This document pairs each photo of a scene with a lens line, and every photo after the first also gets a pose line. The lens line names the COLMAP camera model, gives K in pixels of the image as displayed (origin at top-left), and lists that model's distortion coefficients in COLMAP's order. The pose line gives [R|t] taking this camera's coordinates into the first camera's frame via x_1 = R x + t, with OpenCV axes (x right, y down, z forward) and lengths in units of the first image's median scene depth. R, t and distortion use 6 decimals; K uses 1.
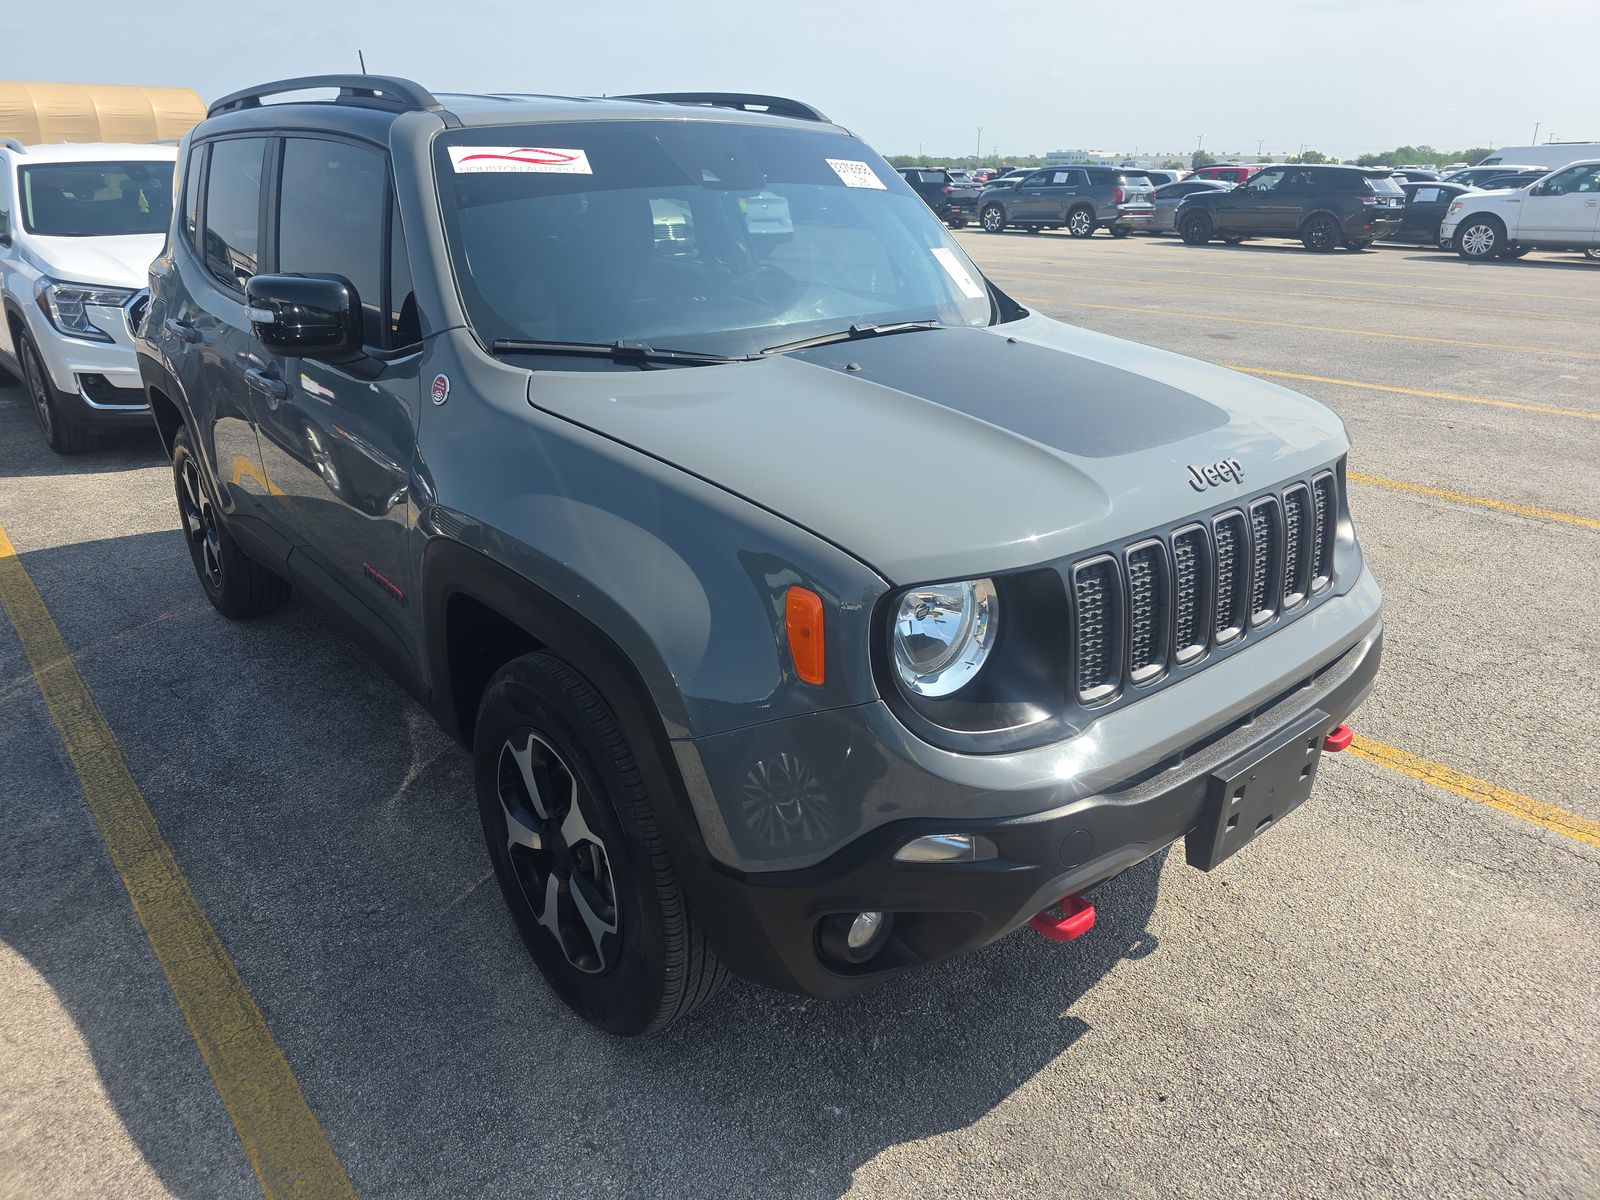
lens RADIAL K [[1073.5, 0, 800.0], [0, 1073.5, 600.0], [0, 0, 1]] dist [-0.038194, 0.001559]
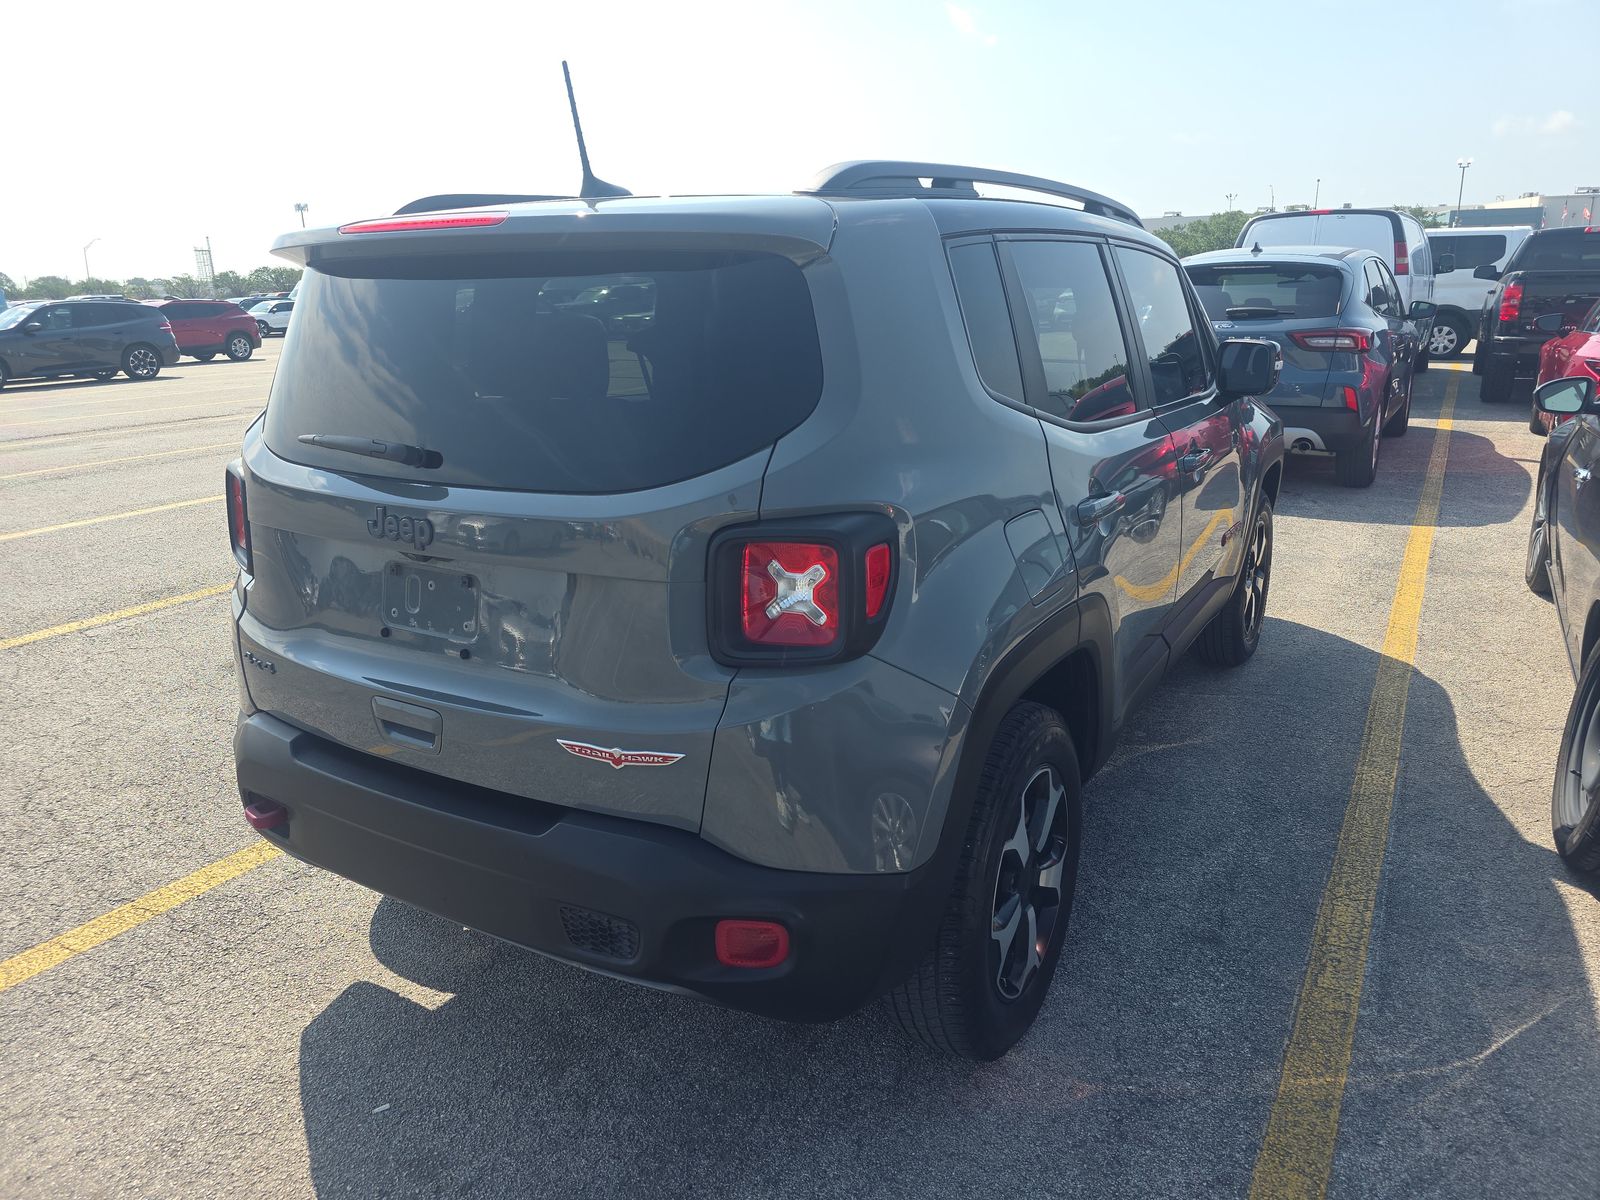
lens RADIAL K [[1073.5, 0, 800.0], [0, 1073.5, 600.0], [0, 0, 1]] dist [-0.038194, 0.001559]
pose [[-0.304937, -0.272218, 0.912640, -1.327120], [0.378336, 0.844796, 0.378393, -0.613810], [-0.874000, 0.460670, -0.154620, 1.481236]]
